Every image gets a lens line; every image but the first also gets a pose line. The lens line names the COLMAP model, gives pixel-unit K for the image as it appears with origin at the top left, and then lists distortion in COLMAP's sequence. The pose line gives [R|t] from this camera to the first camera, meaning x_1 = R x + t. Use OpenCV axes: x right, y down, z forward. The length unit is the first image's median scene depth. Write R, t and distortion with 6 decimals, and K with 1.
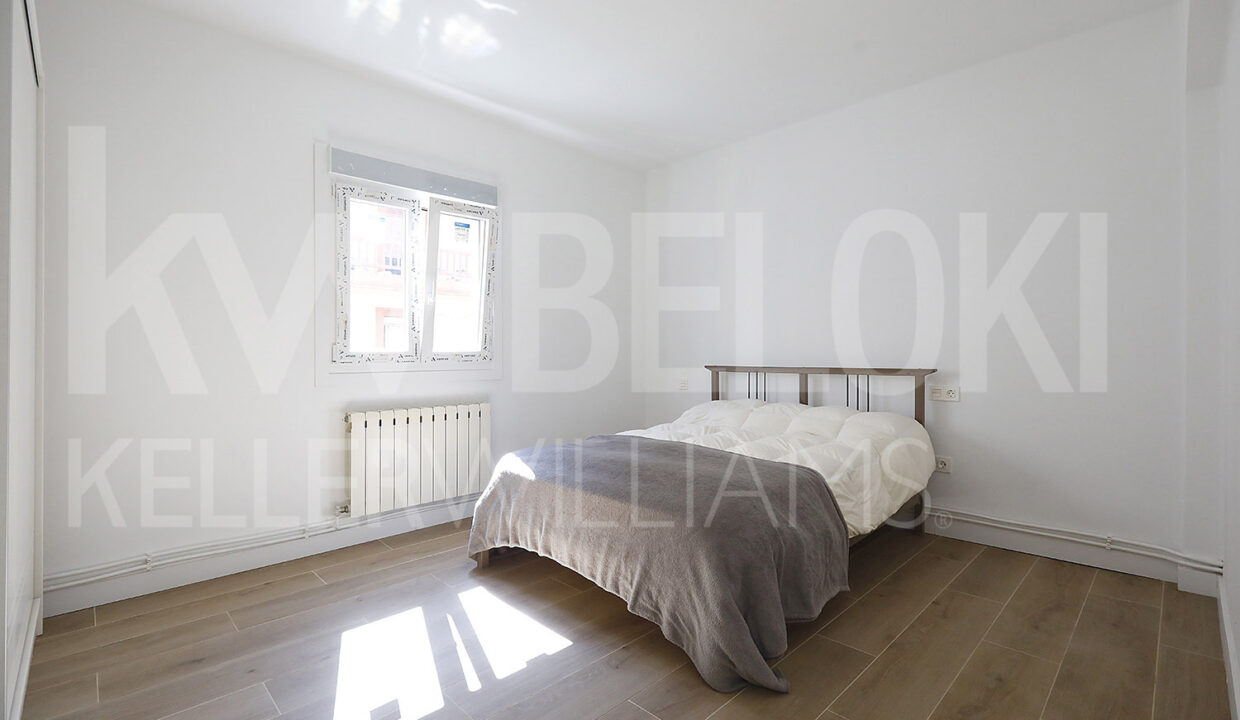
lens RADIAL K [[545.6, 0, 569.9], [0, 545.6, 349.8], [0, 0, 1]] dist [-0.000162, 0.000010]
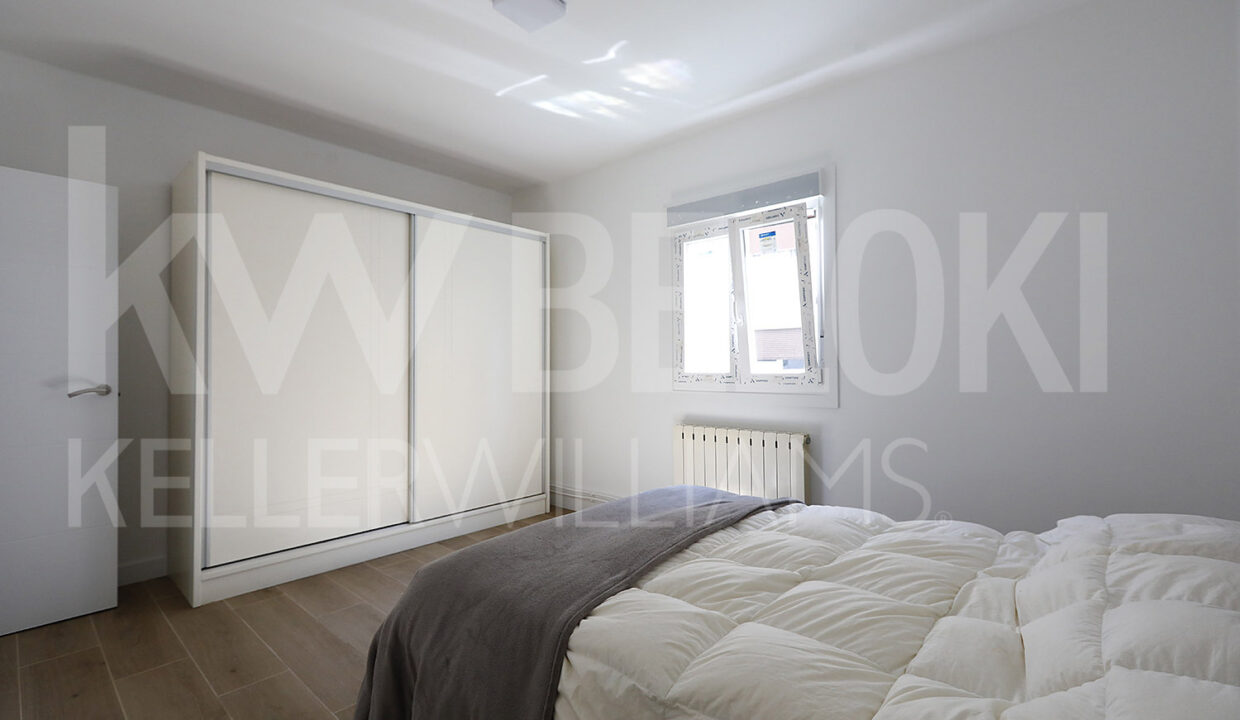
lens RADIAL K [[549.6, 0, 620.8], [0, 549.6, 363.7], [0, 0, 1]] dist [0.002034, 0.000150]
pose [[0.115454, -0.011287, -0.993249, 0.730723], [-0.001213, 0.999933, -0.011504, -0.001729], [0.993312, 0.002533, 0.115432, 0.694860]]
